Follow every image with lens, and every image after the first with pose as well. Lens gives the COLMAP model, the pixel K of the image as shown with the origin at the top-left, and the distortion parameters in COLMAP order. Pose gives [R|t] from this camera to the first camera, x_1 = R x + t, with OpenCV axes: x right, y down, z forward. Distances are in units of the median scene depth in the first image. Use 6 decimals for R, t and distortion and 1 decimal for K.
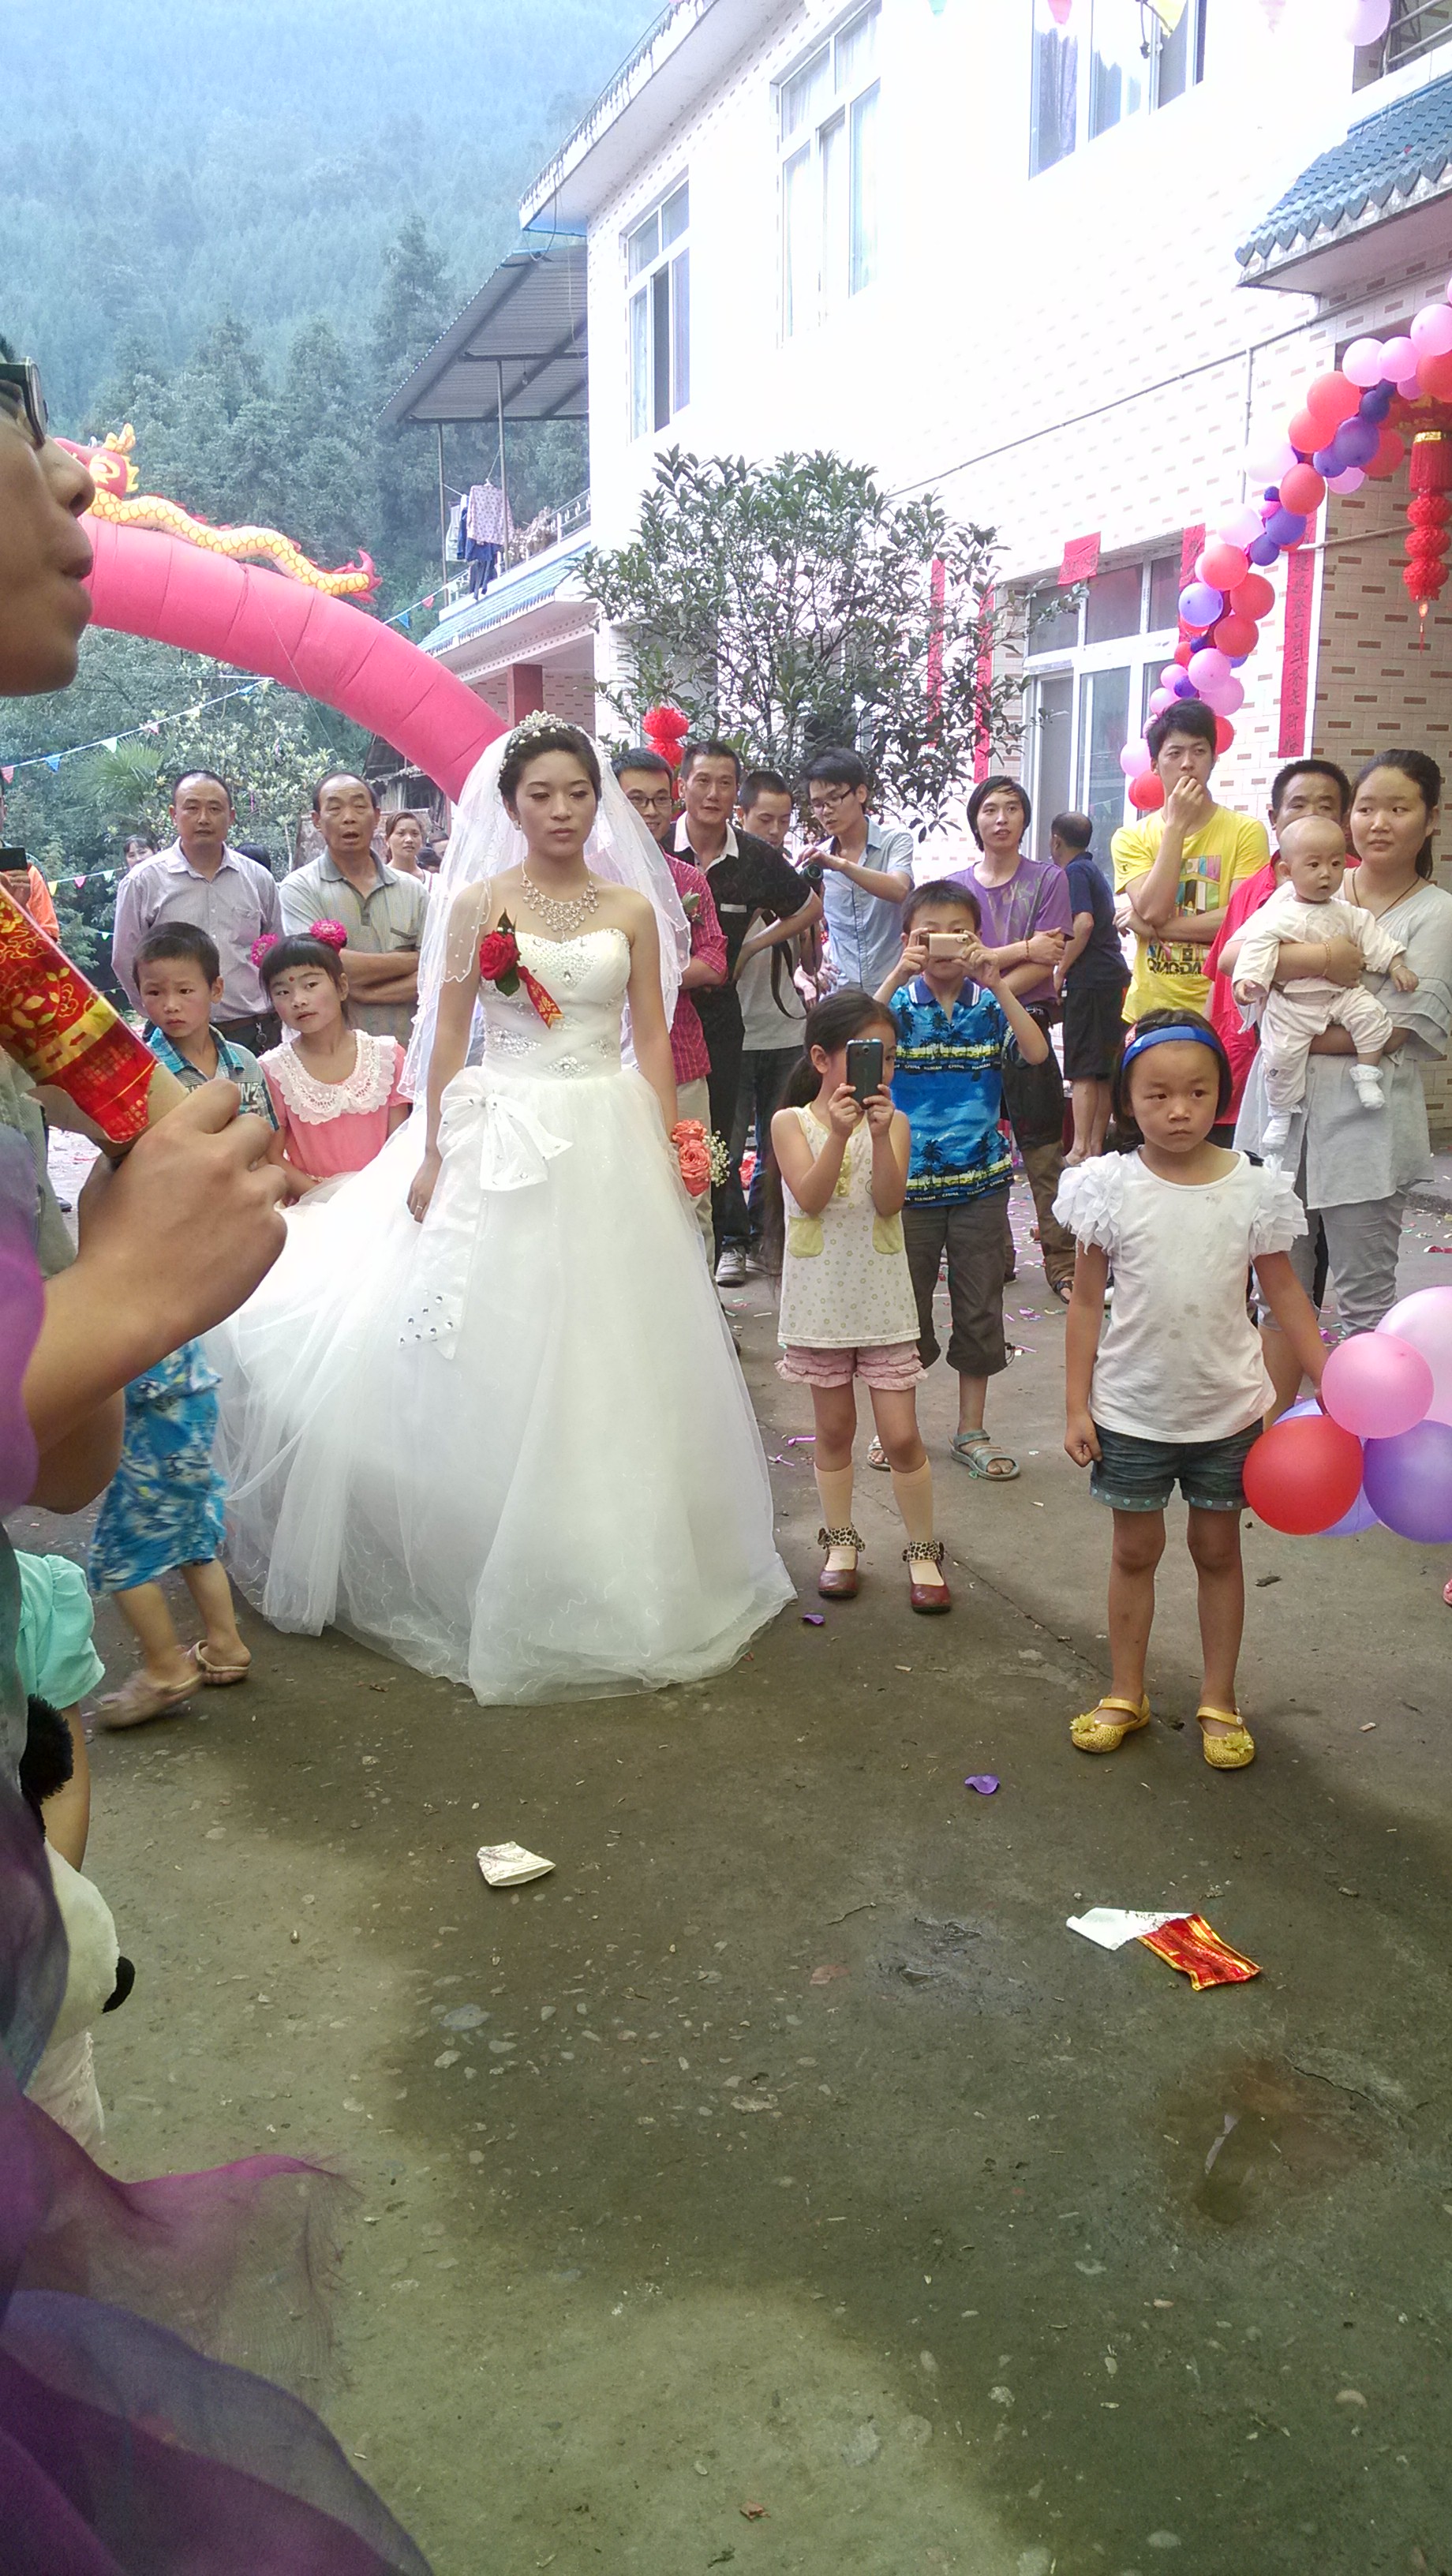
lens RADIAL K [[1993.5, 0, 784.2], [0, 1993.5, 1268.0], [0, 0, 1]] dist [0.107561, -0.174416]
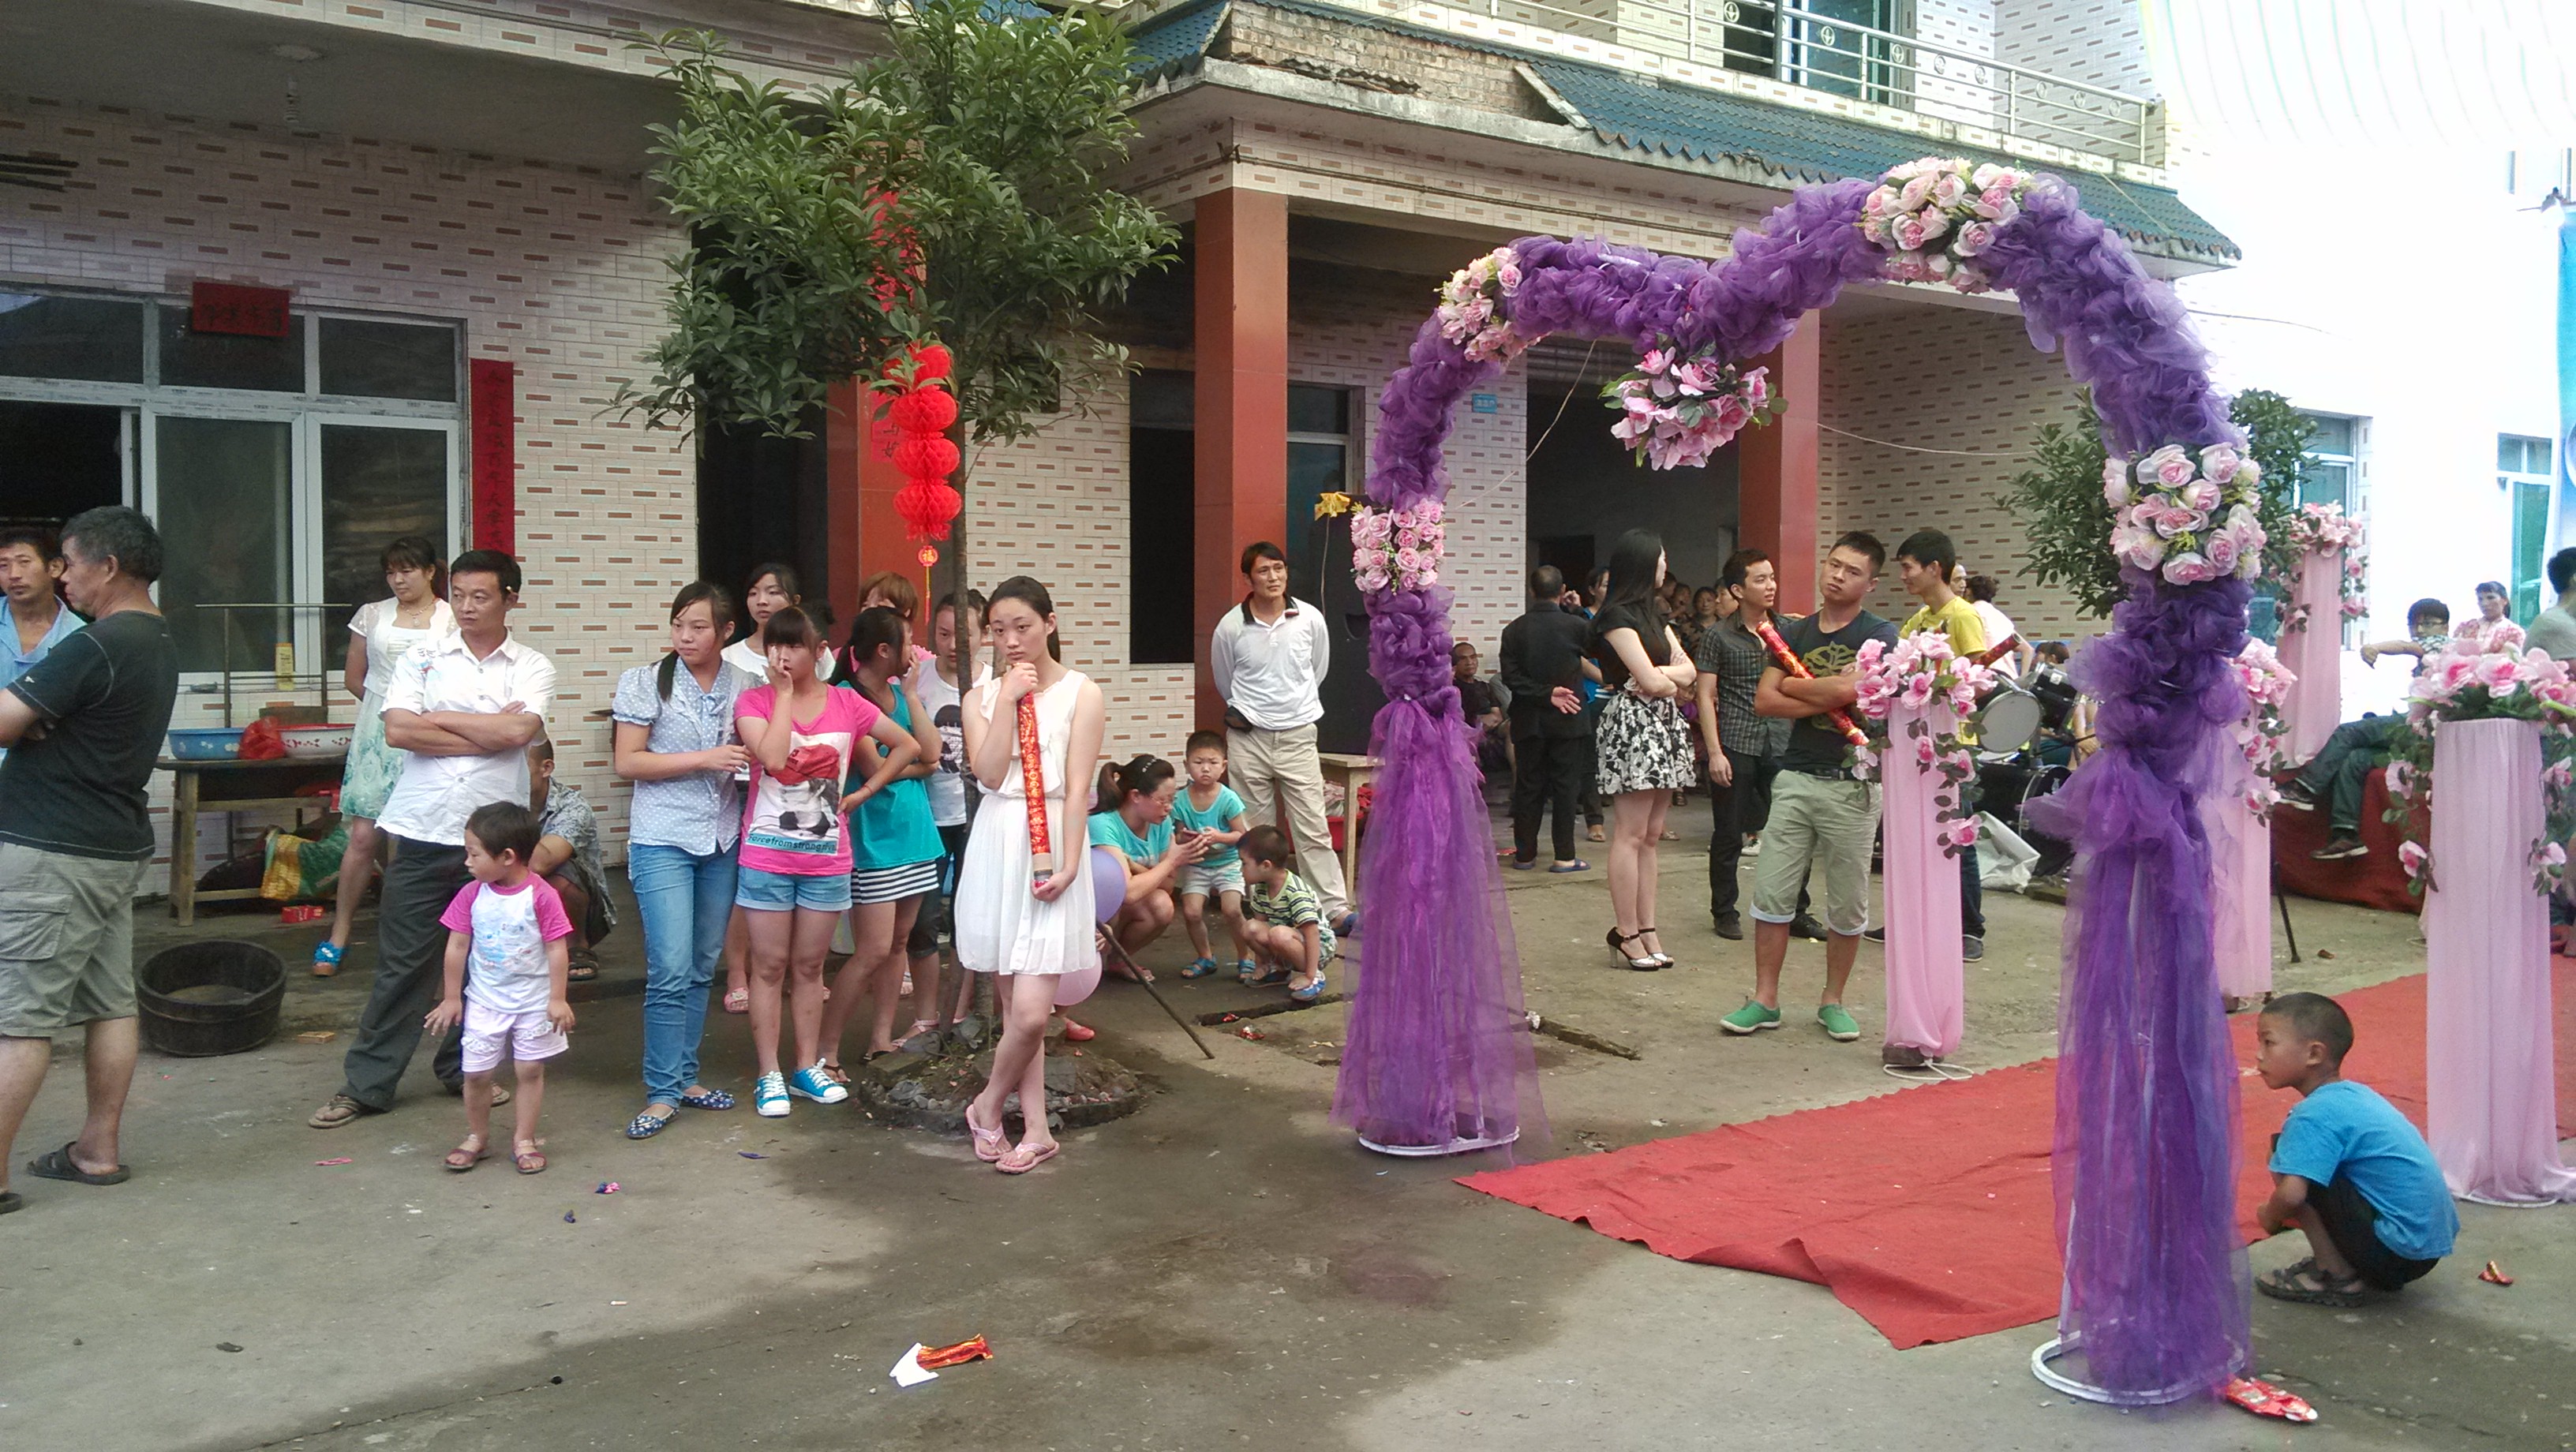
lens RADIAL K [[1993.5, 0, 1261.9], [0, 1993.5, 670.4], [0, 0, 1]] dist [0.107561, -0.174416]
pose [[-0.270439, -0.026748, 0.962365, -0.241257], [0.196517, 0.977033, 0.082380, -0.043387], [-0.942467, 0.211400, -0.258972, 0.200461]]
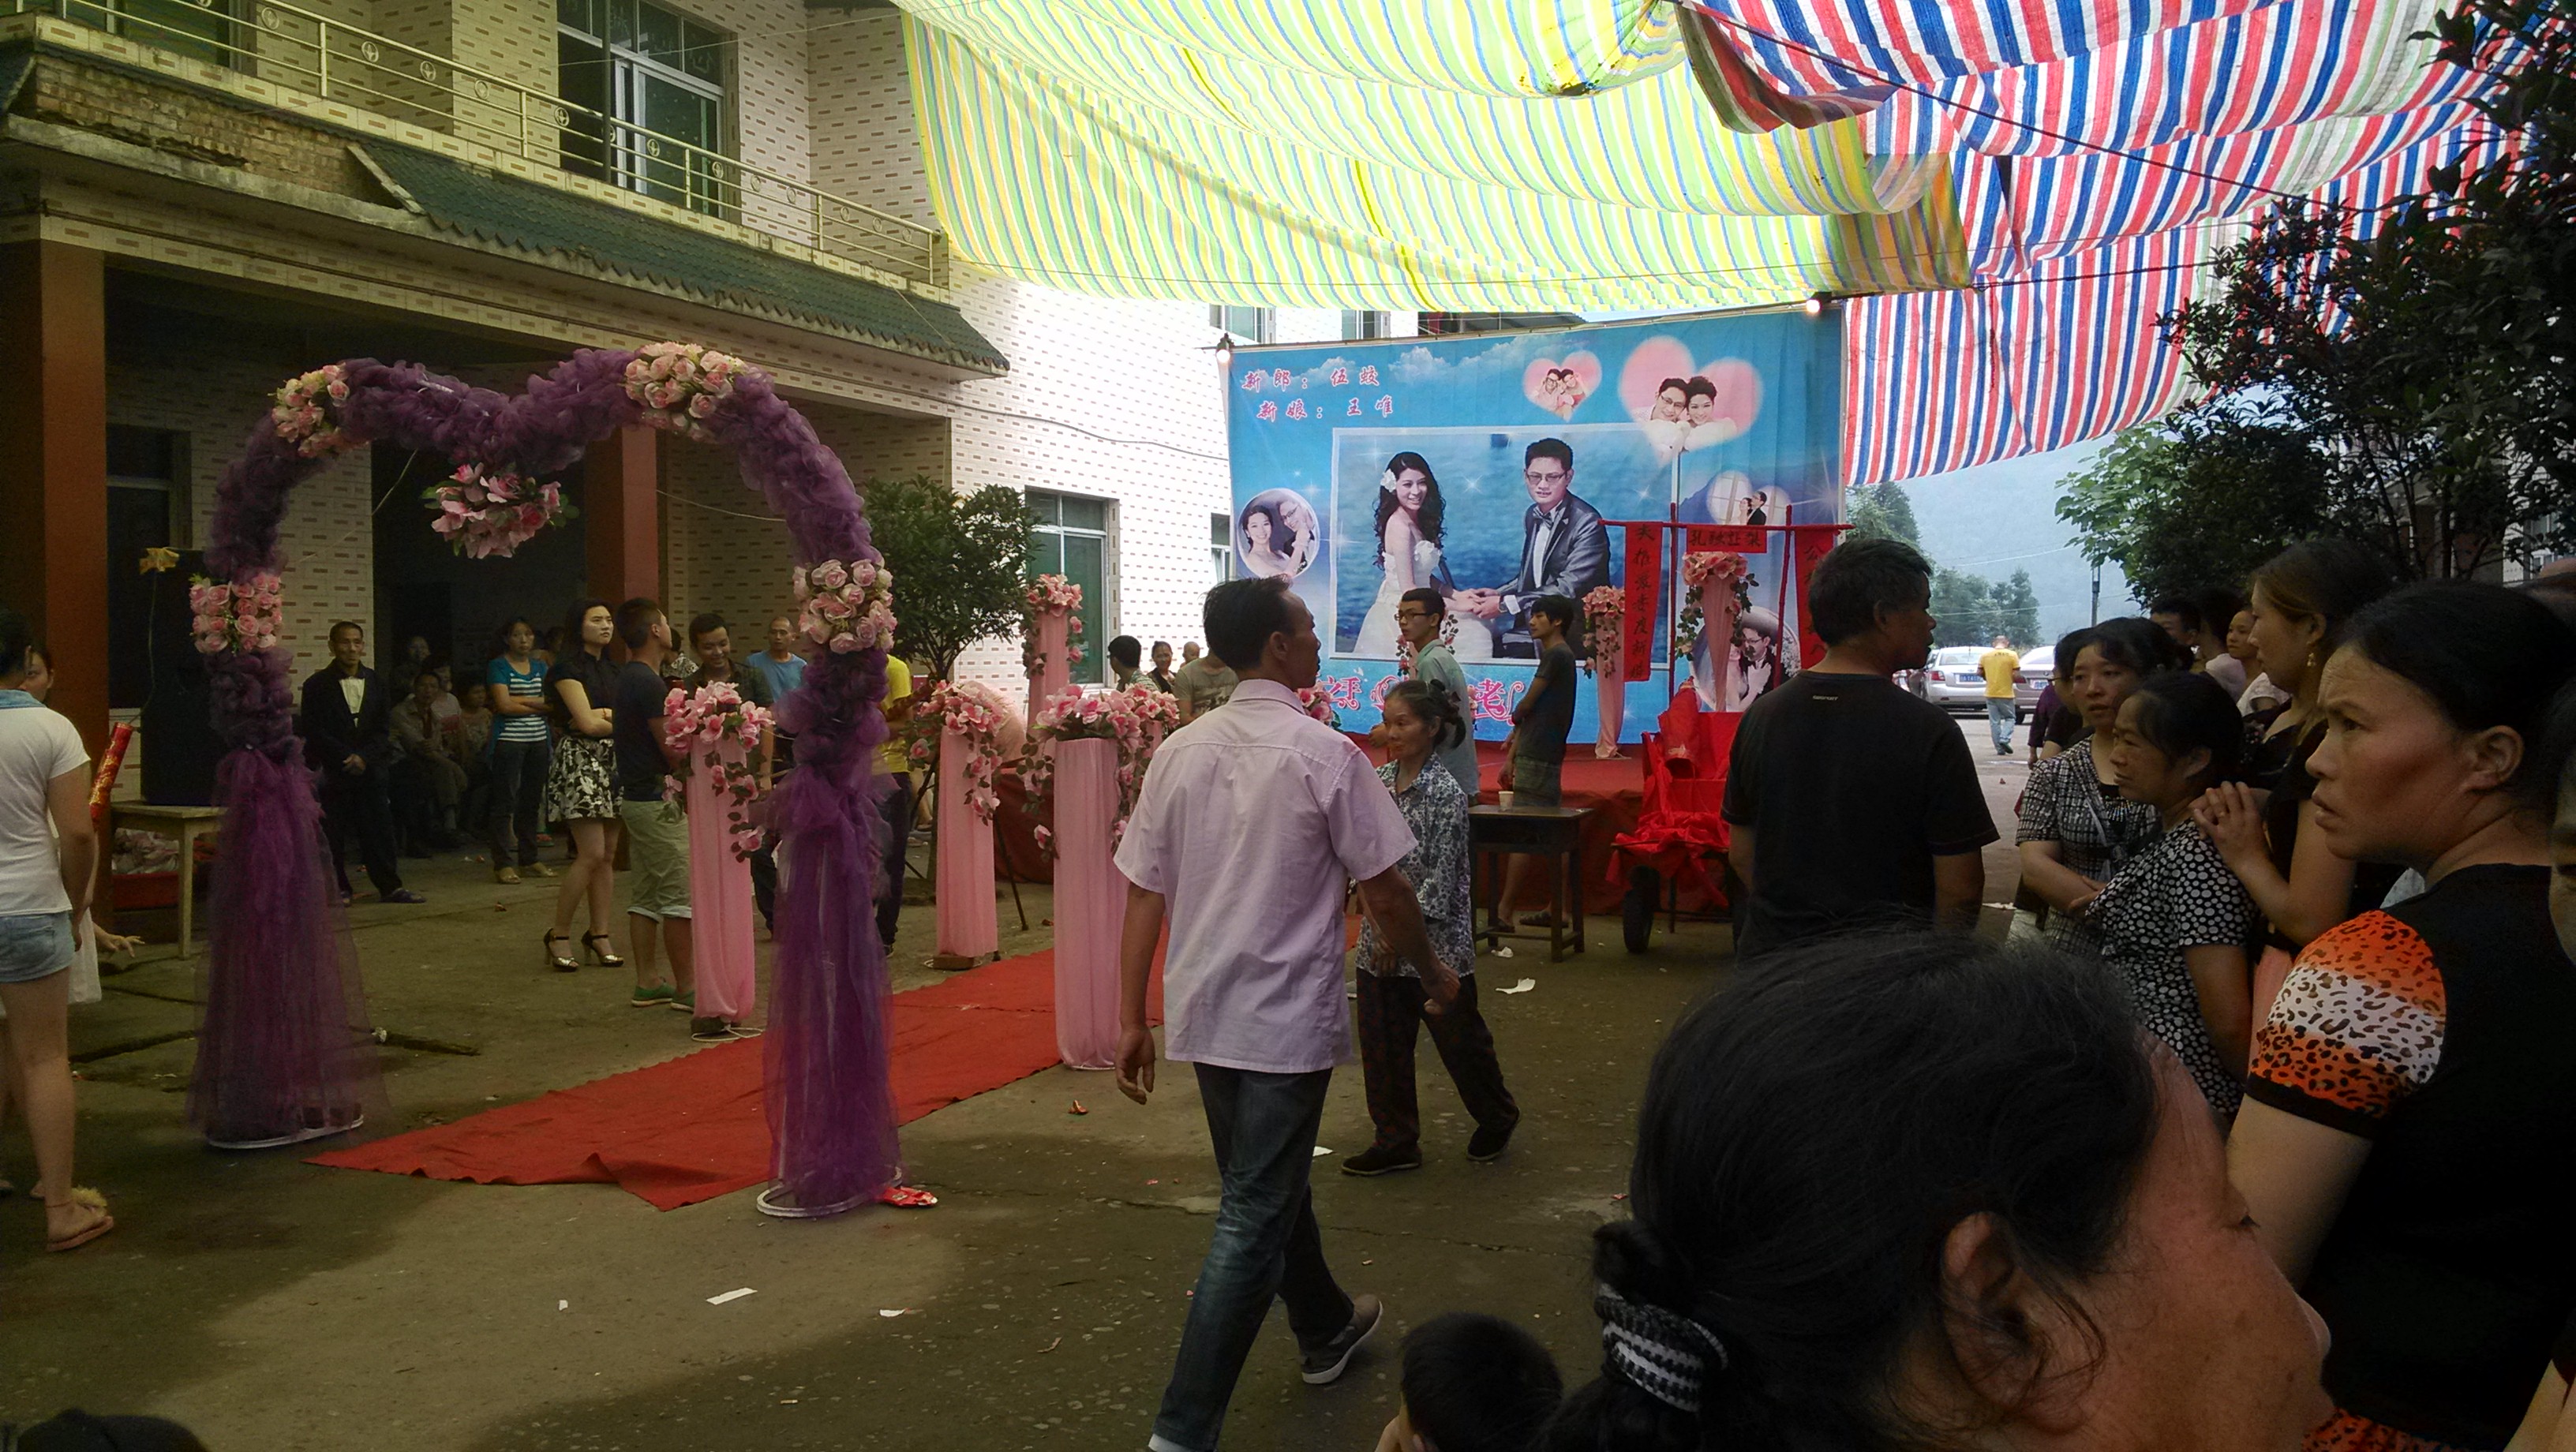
lens RADIAL K [[1993.5, 0, 1272.1], [0, 1993.5, 698.4], [0, 0, 1]] dist [0.107561, -0.174416]
pose [[-0.729513, -0.011444, 0.683871, -0.347033], [0.145665, 0.974322, 0.171692, -0.055199], [-0.668276, 0.224867, -0.709114, 0.238611]]
